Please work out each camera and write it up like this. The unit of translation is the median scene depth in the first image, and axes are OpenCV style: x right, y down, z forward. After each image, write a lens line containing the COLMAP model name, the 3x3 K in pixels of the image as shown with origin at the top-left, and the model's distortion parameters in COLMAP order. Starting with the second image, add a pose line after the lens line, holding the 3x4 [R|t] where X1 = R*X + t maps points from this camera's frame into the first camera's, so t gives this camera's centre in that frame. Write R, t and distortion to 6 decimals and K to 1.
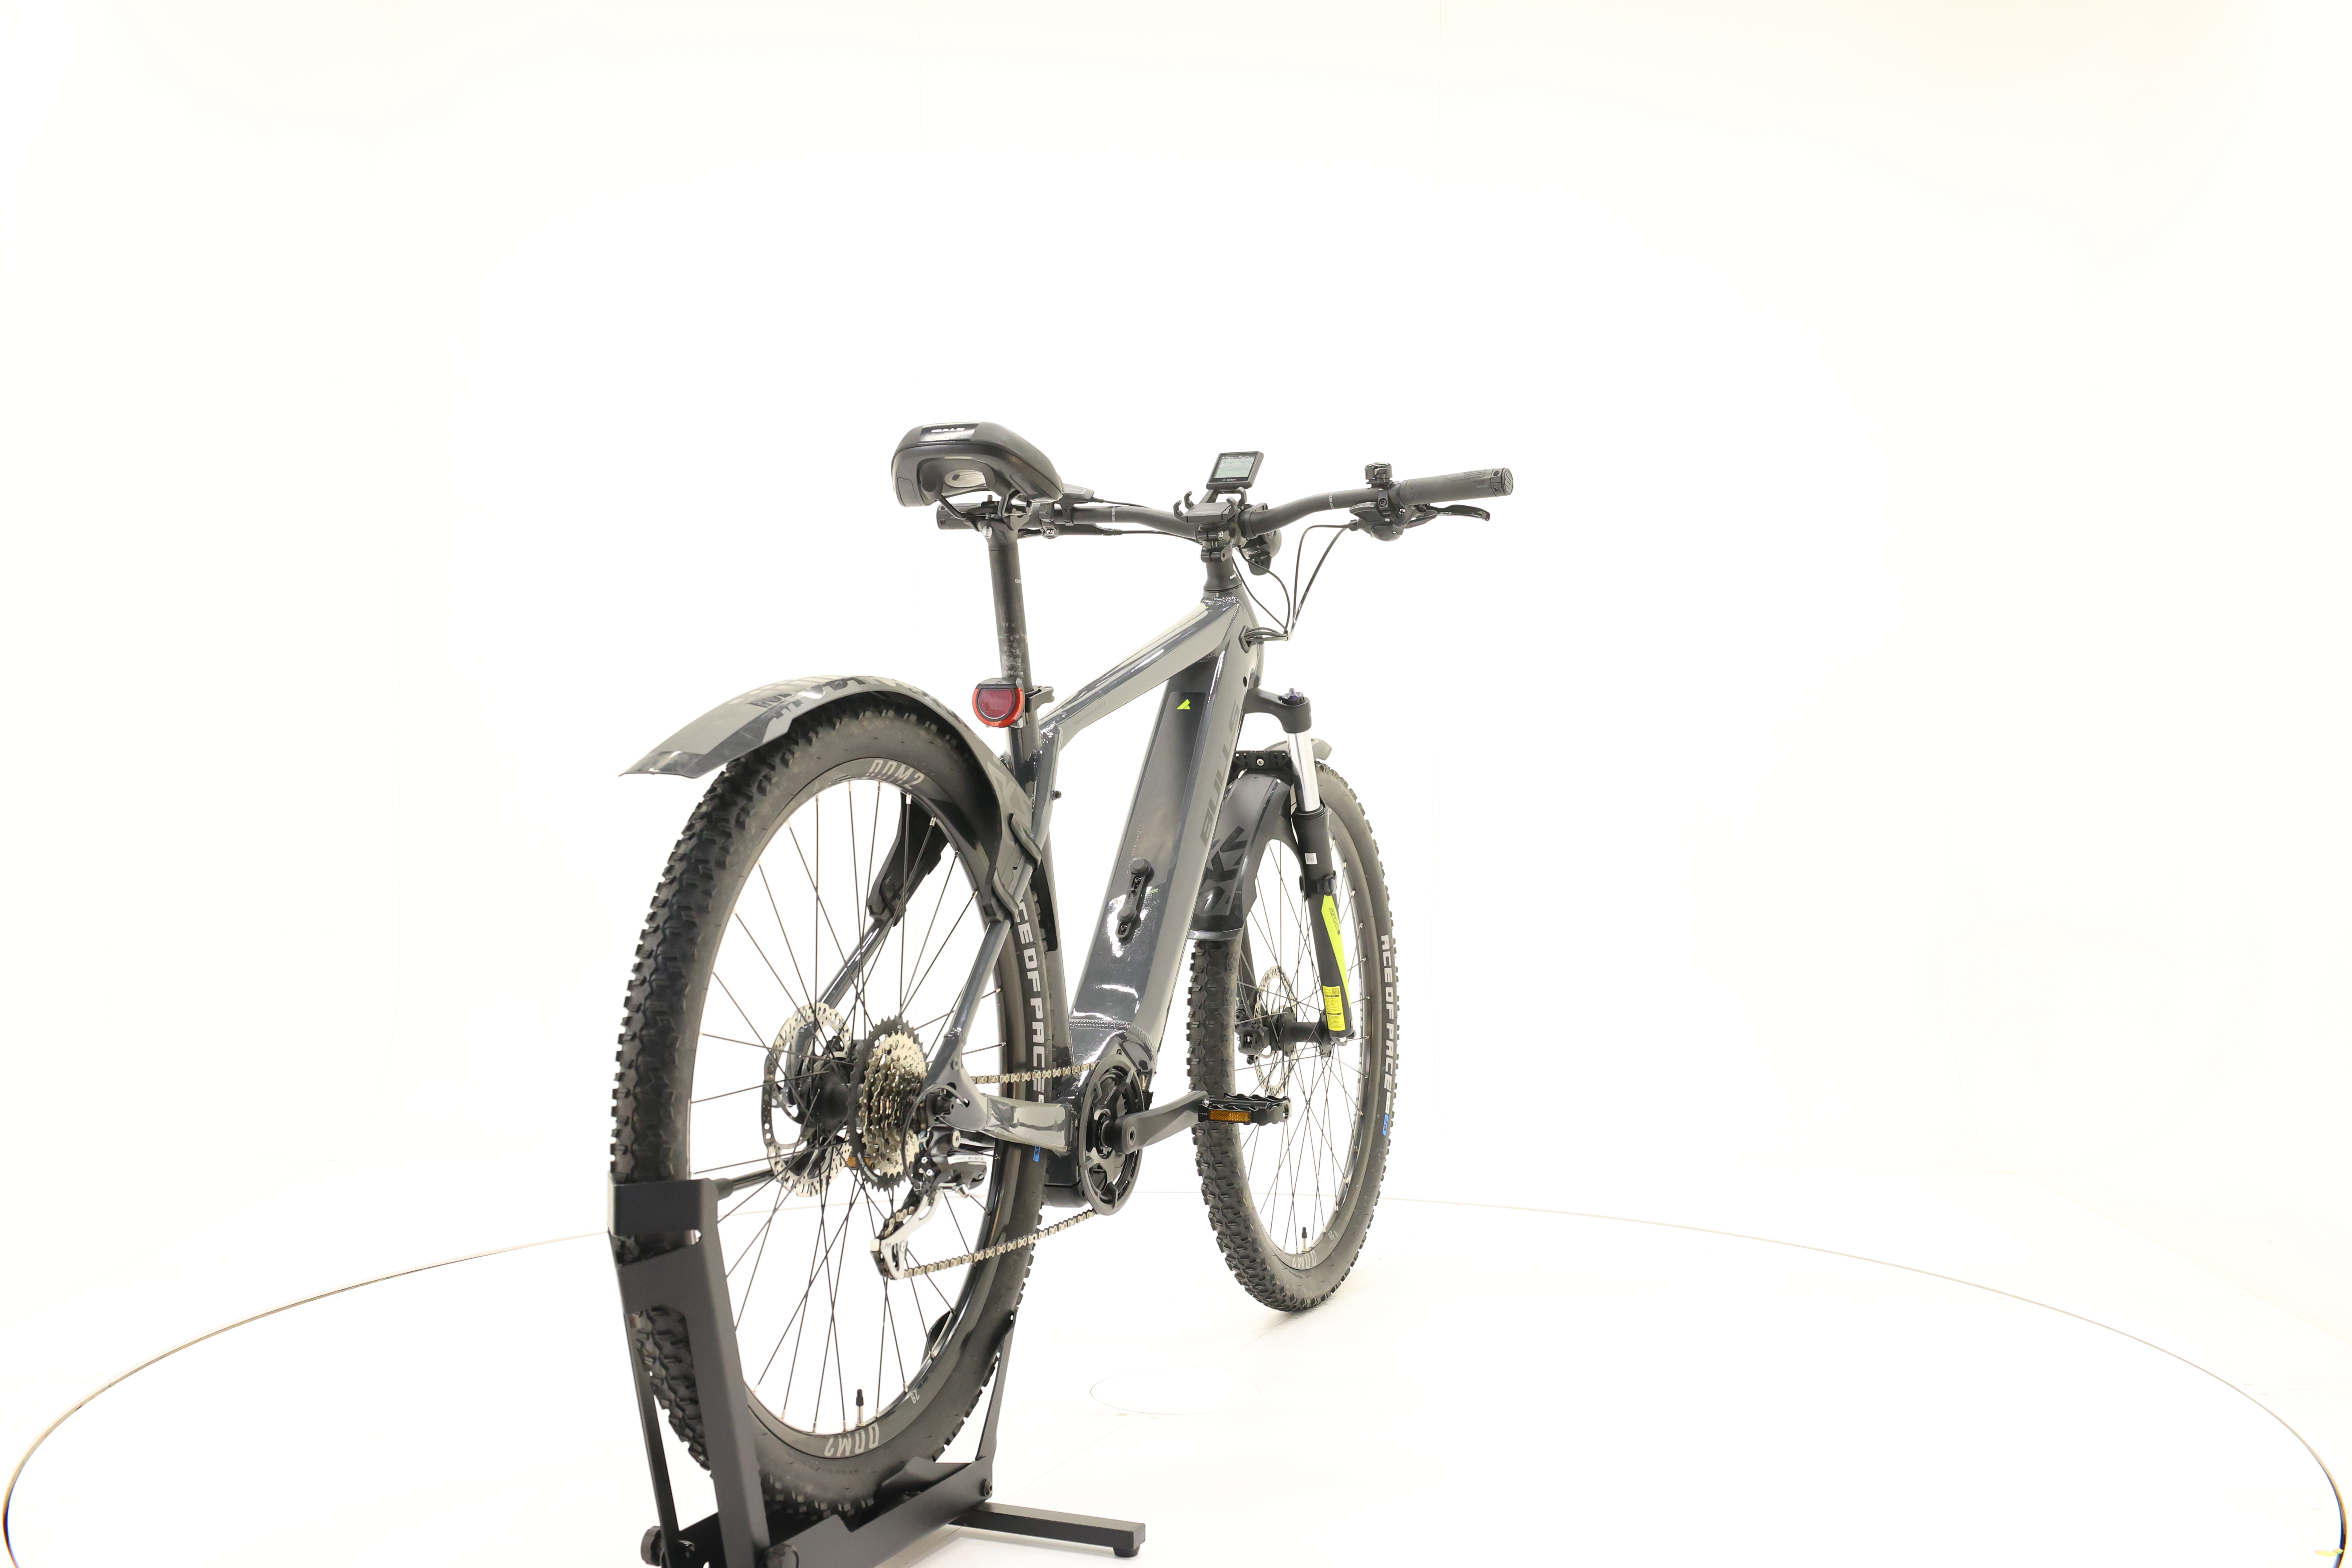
lens RADIAL K [[2524.6, 0, 1177.6], [0, 2524.6, 732.9], [0, 0, 1]] dist [-0.015822, 0.021196]
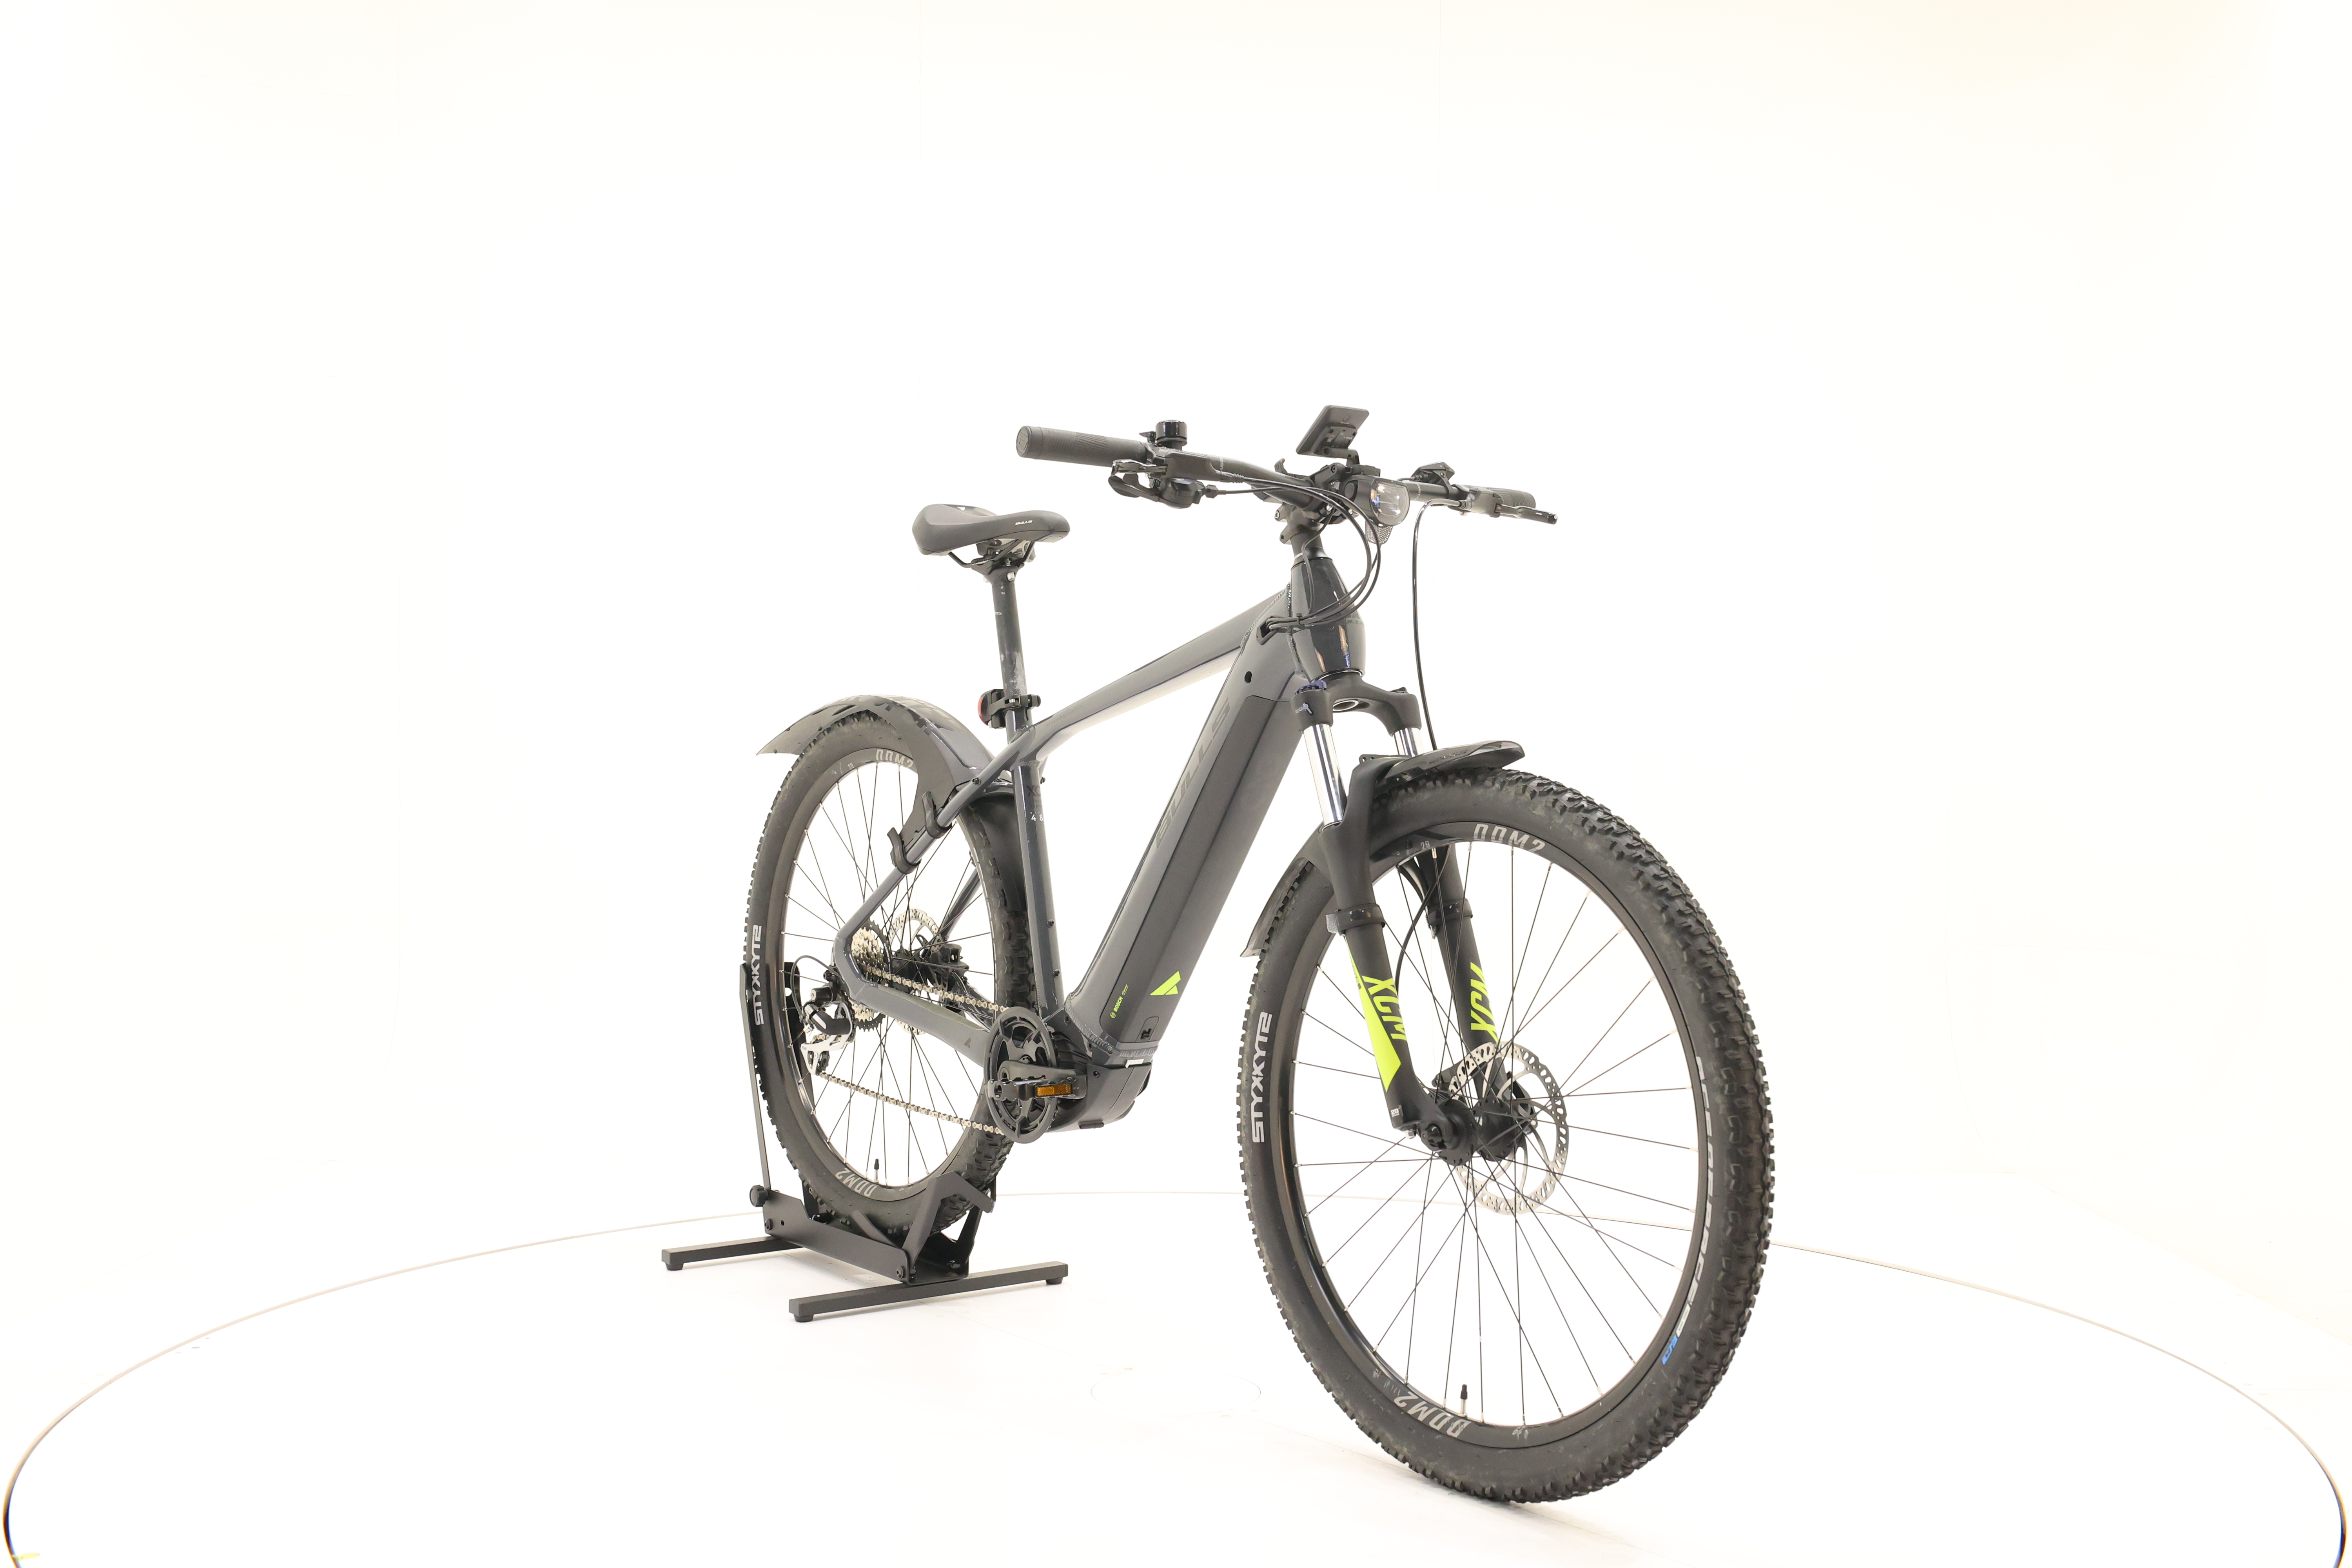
lens RADIAL K [[2524.6, 0, 1177.6], [0, 2524.6, 732.9], [0, 0, 1]] dist [-0.015822, 0.021196]
pose [[-0.508587, -0.005066, -0.860996, 0.969637], [-0.006082, 0.999979, -0.002292, 0.002590], [0.860989, 0.004071, -0.508607, 1.698800]]
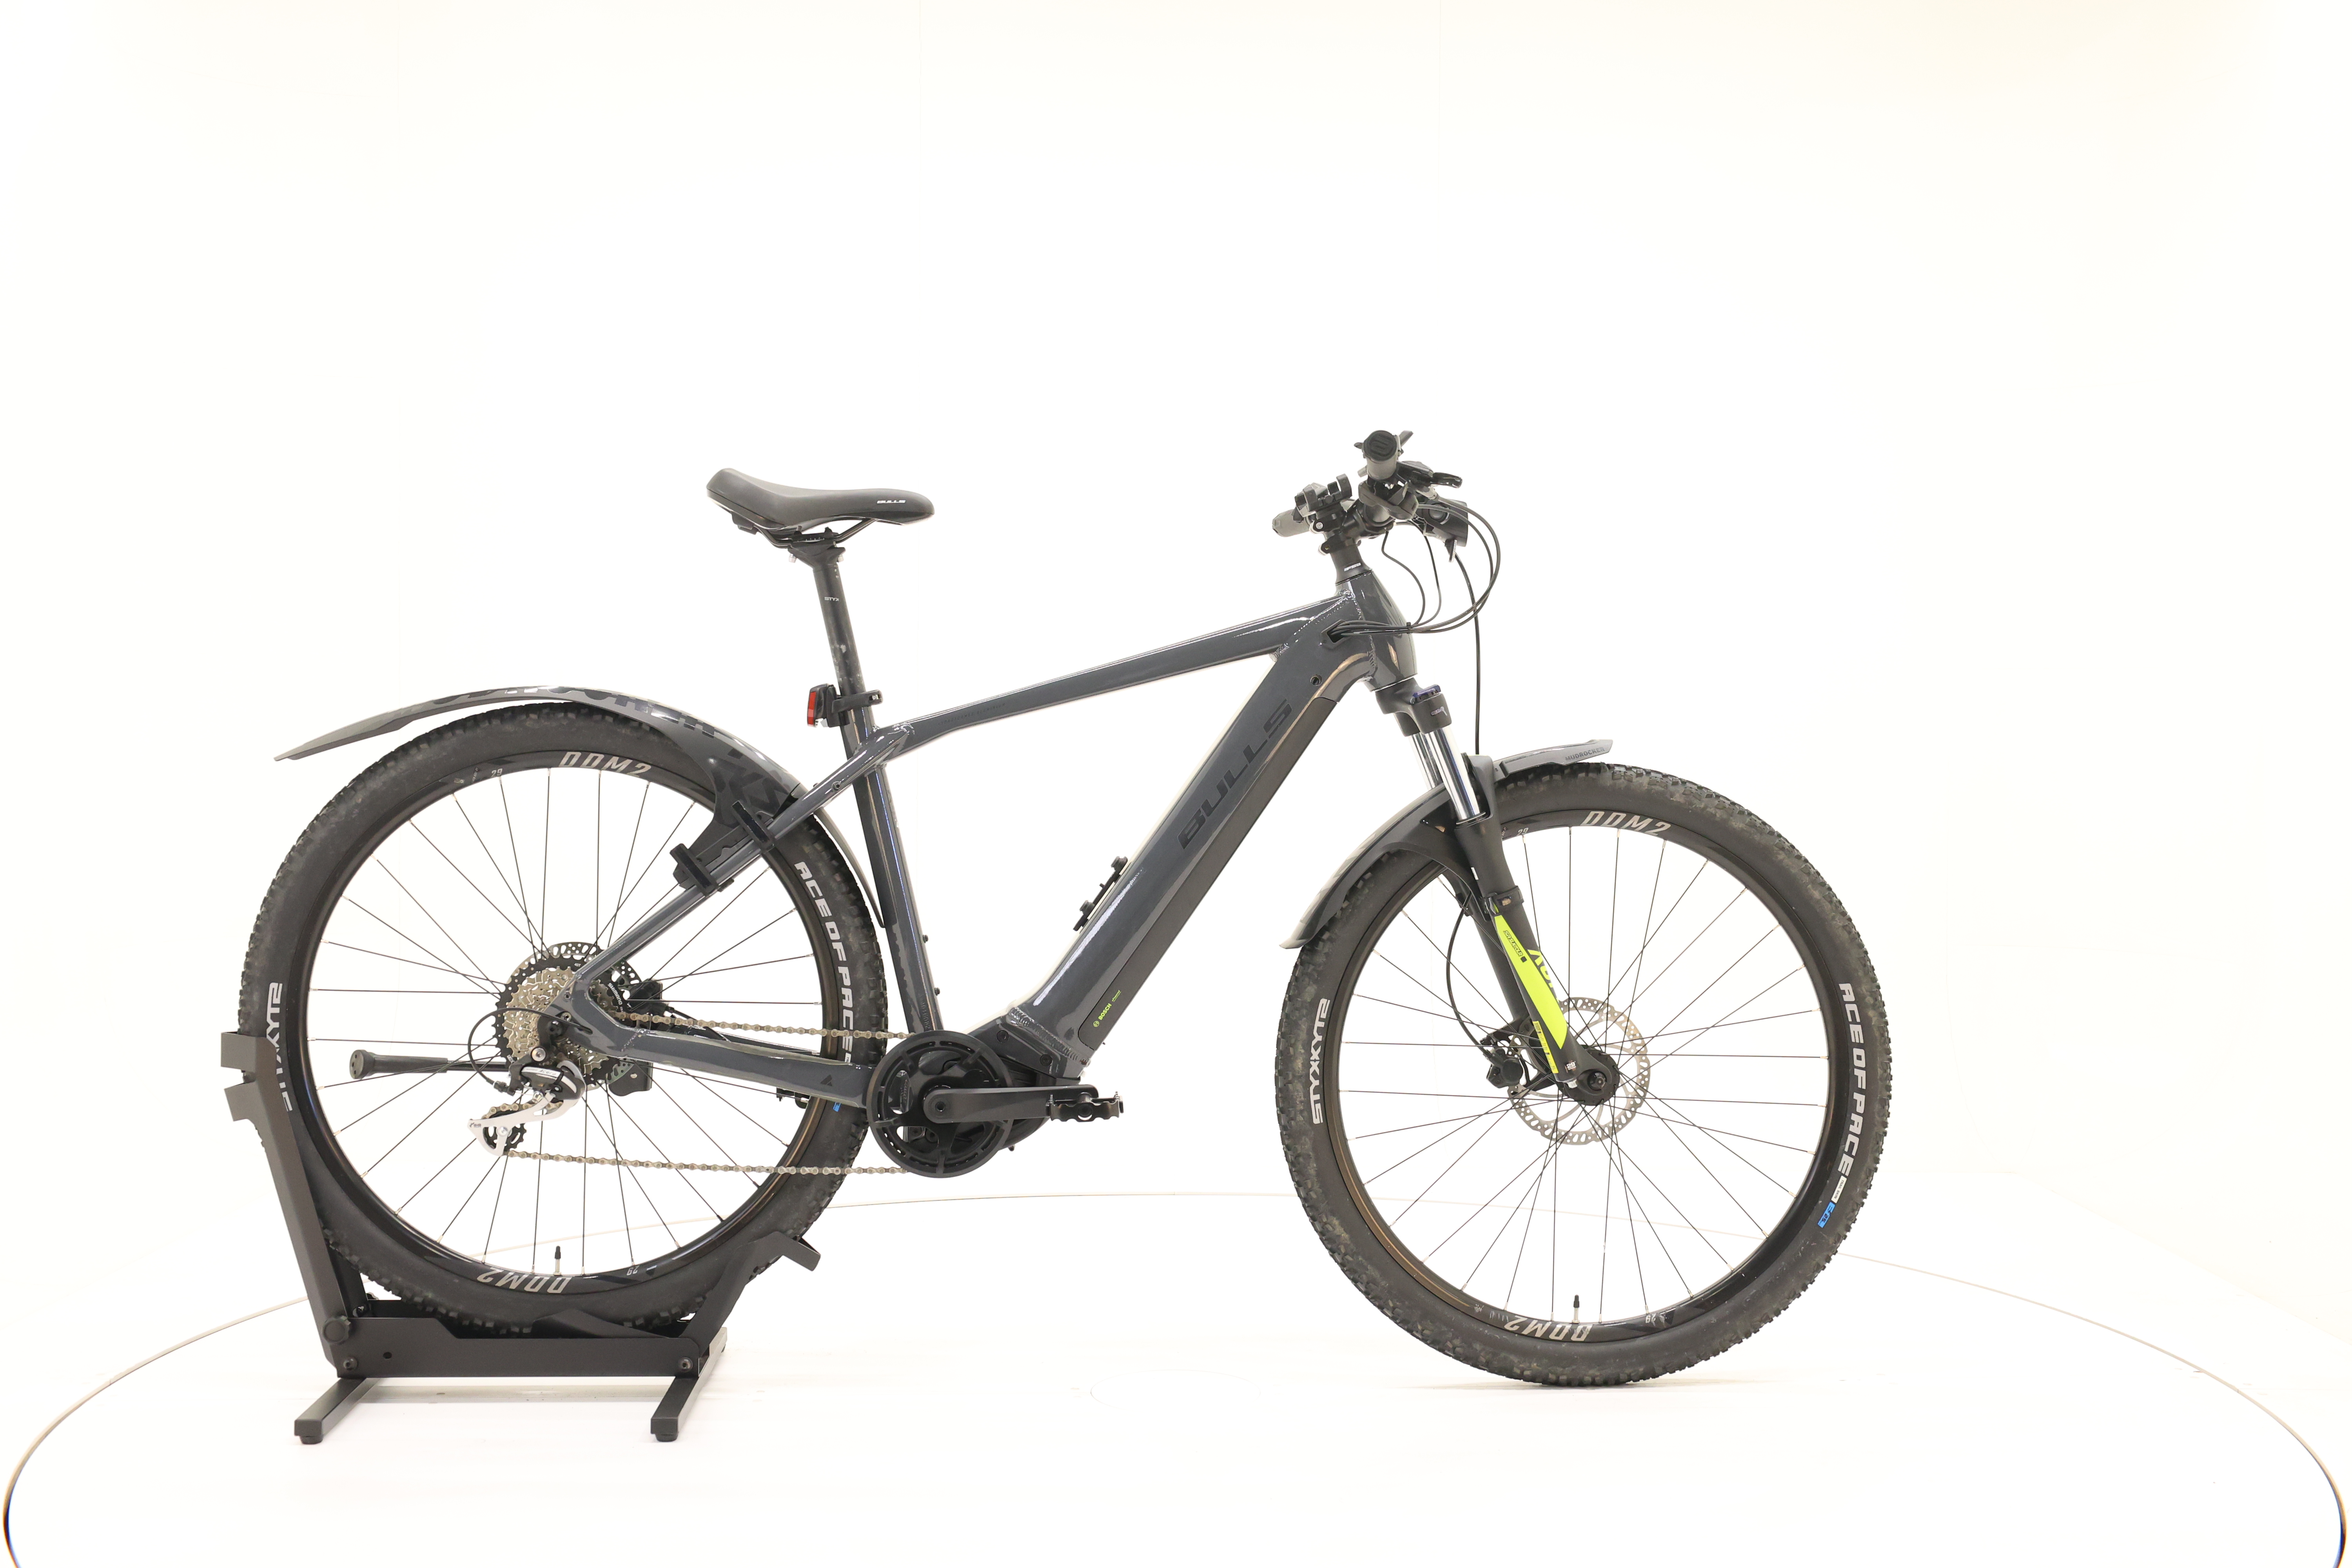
lens RADIAL K [[2524.6, 0, 1177.6], [0, 2524.6, 732.9], [0, 0, 1]] dist [-0.015822, 0.021196]
pose [[0.434866, -0.002378, -0.900492, 1.013738], [-0.002727, 0.999988, -0.003958, 0.004559], [0.900491, 0.004177, 0.434855, 0.636885]]
